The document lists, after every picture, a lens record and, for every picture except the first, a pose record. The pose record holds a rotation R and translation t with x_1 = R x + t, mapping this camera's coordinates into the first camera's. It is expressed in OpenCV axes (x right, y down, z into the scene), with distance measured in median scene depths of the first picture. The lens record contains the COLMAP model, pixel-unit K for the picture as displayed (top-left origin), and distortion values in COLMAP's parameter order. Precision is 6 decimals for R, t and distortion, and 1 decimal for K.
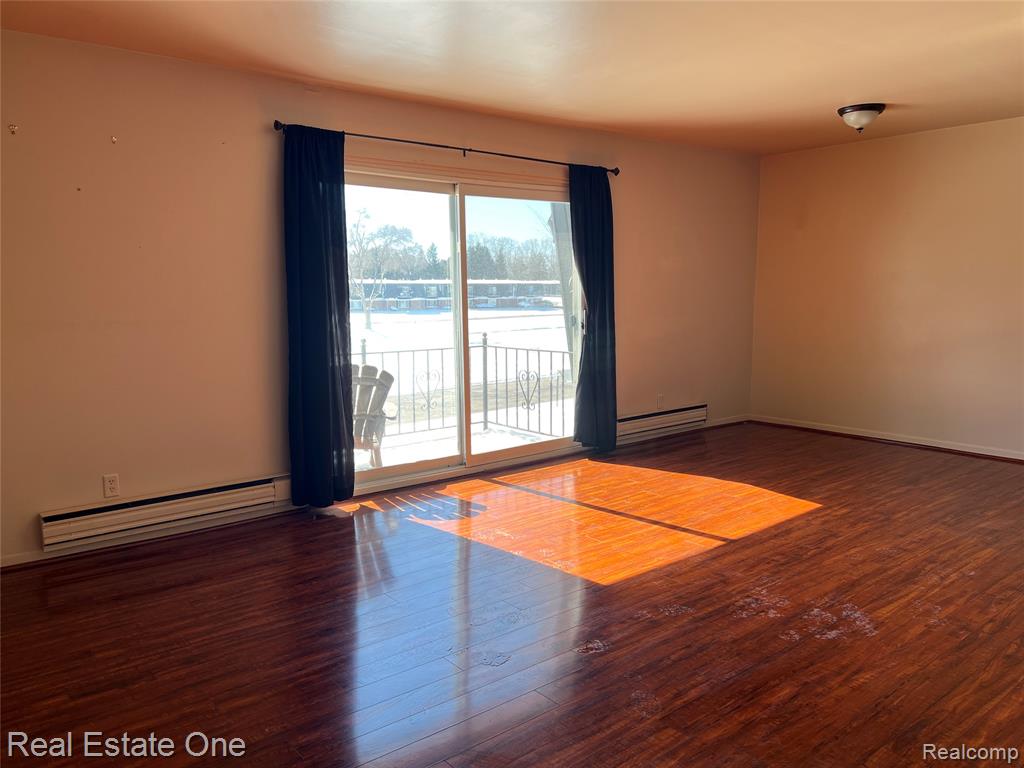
lens RADIAL K [[774.5, 0, 514.3], [0, 774.5, 381.8], [0, 0, 1]] dist [0.034500, -0.010313]
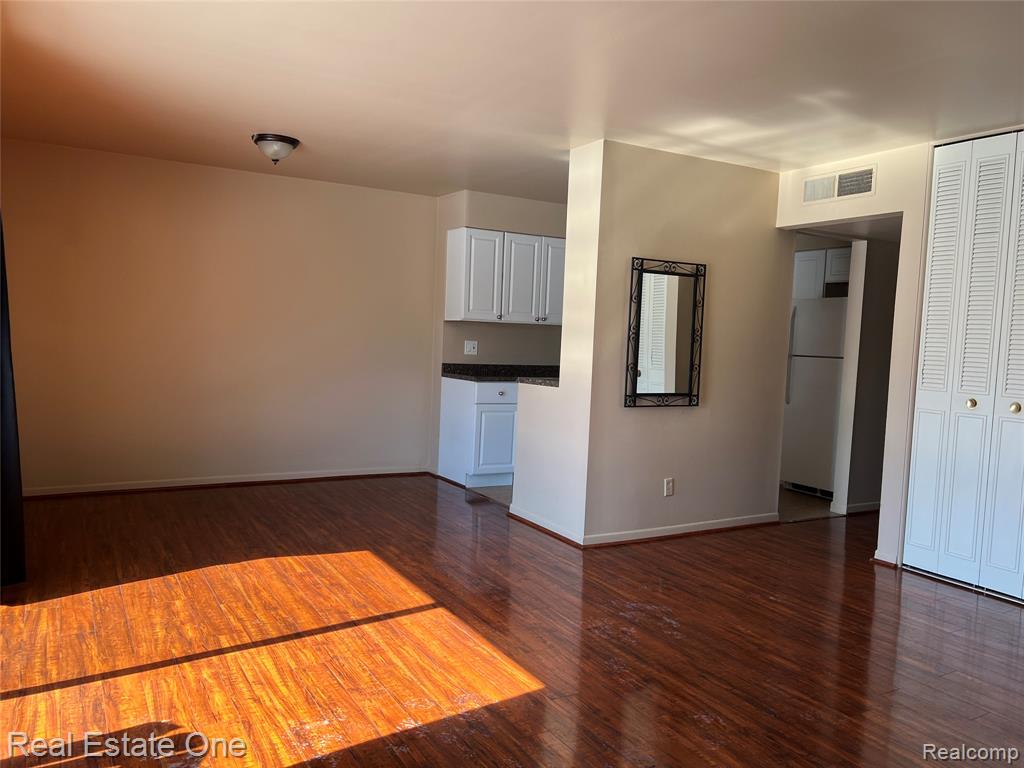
lens RADIAL K [[774.5, 0, 512.6], [0, 774.5, 386.3], [0, 0, 1]] dist [0.034500, -0.010313]
pose [[0.159287, -0.060244, 0.985392, -0.585929], [0.080263, 0.995622, 0.047895, -0.087032], [-0.983964, 0.071461, 0.163425, 0.736479]]
